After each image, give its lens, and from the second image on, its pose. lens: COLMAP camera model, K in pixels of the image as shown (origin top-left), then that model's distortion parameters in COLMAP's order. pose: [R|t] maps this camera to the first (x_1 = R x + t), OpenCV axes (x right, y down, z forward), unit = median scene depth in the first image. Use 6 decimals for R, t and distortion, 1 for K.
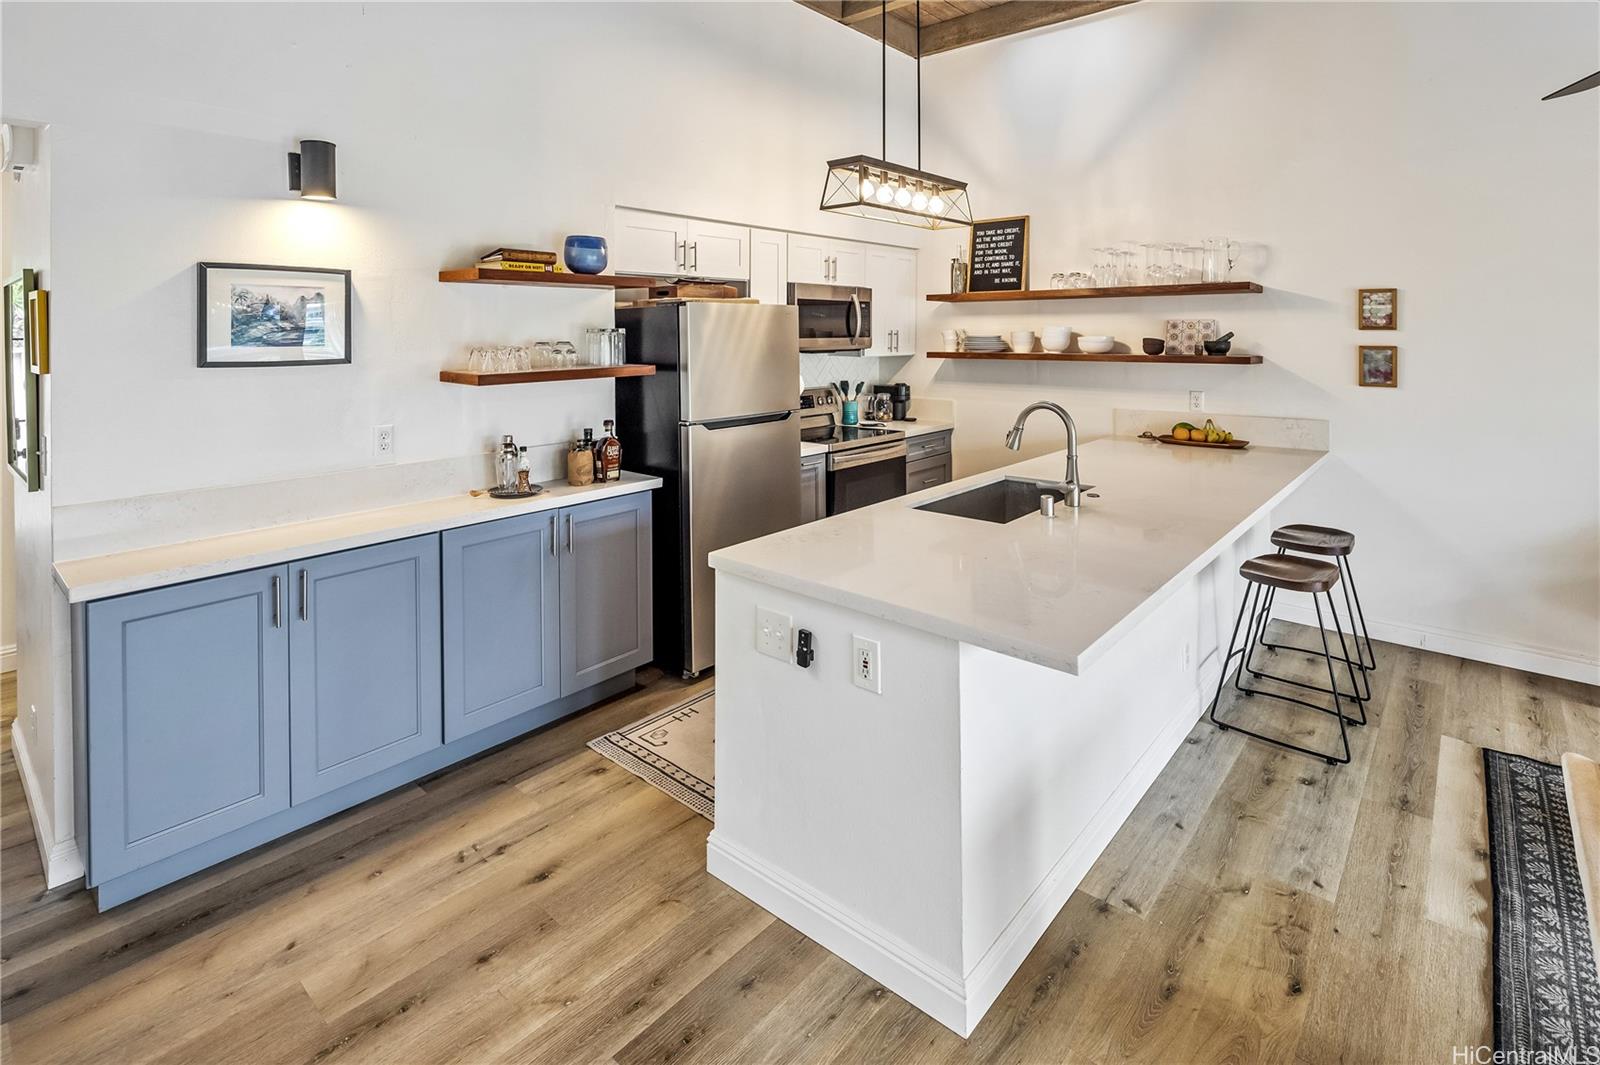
lens RADIAL K [[760.1, 0, 800.0], [0, 760.1, 532.5], [0, 0, 1]] dist [-0.001310, -0.000297]
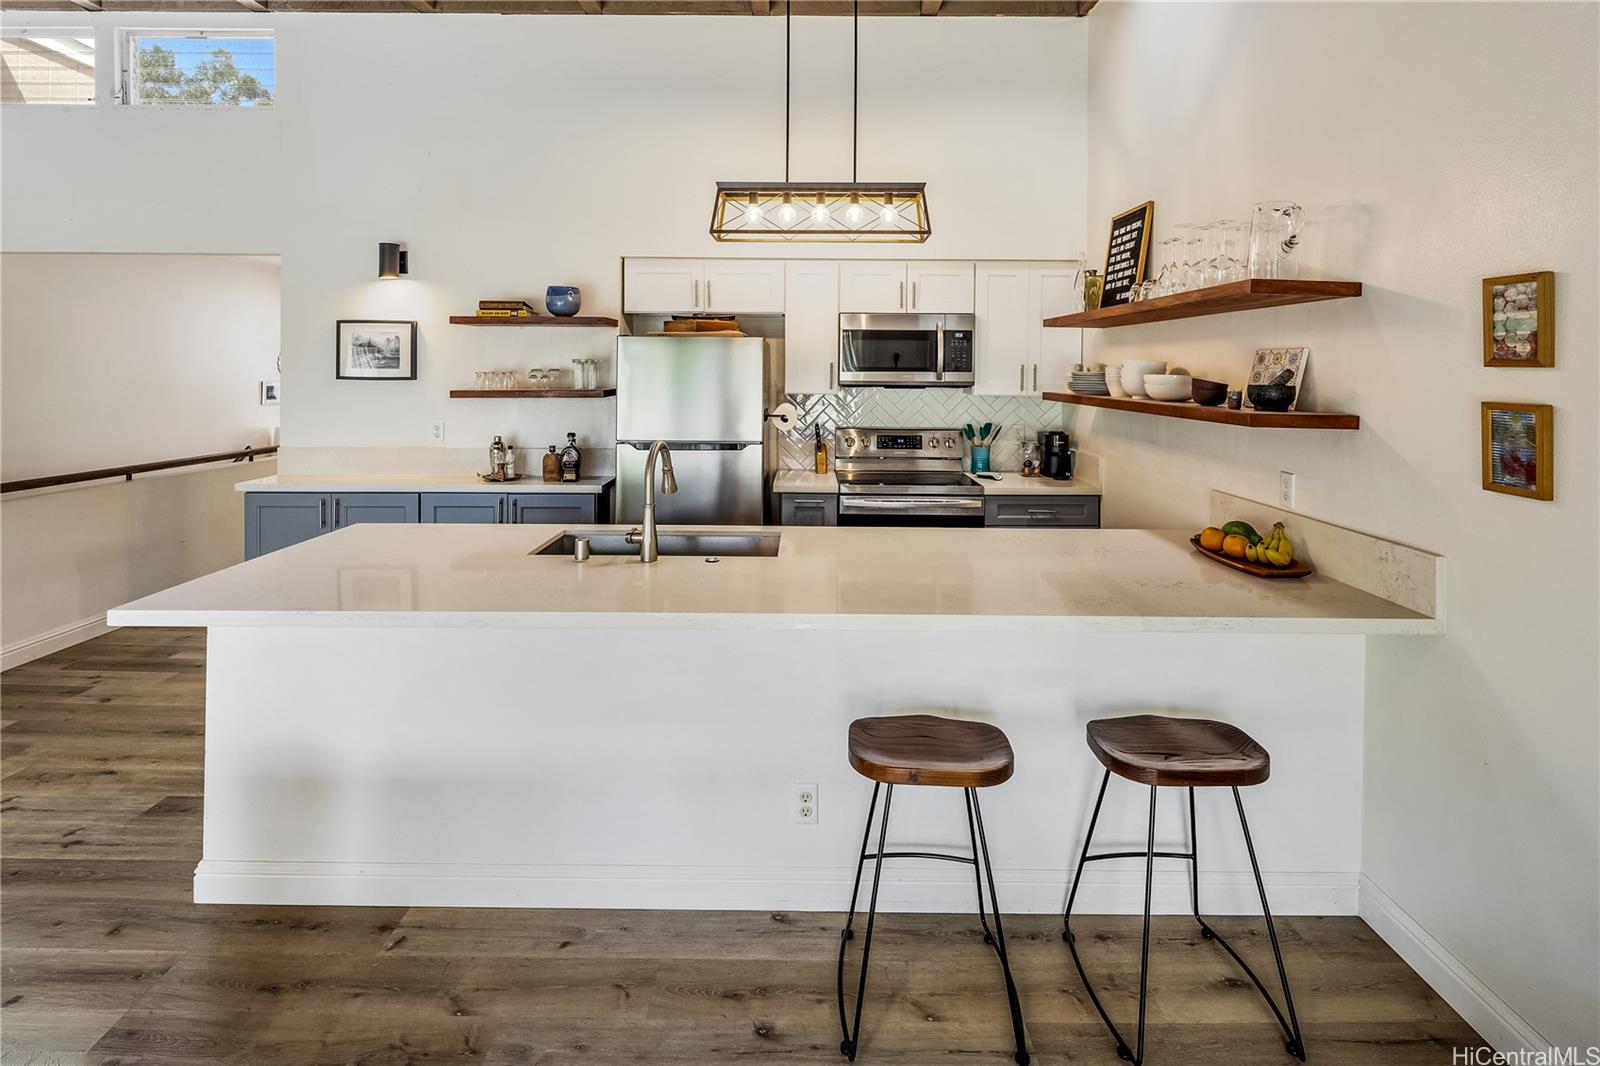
lens RADIAL K [[773.7, 0, 798.1], [0, 773.7, 557.3], [0, 0, 1]] dist [0.001041, 0.000004]
pose [[0.644124, 0.192095, -0.740408, 1.018462], [-0.204066, 0.976026, 0.075696, -0.127409], [0.737199, 0.102334, 0.667882, 0.476782]]
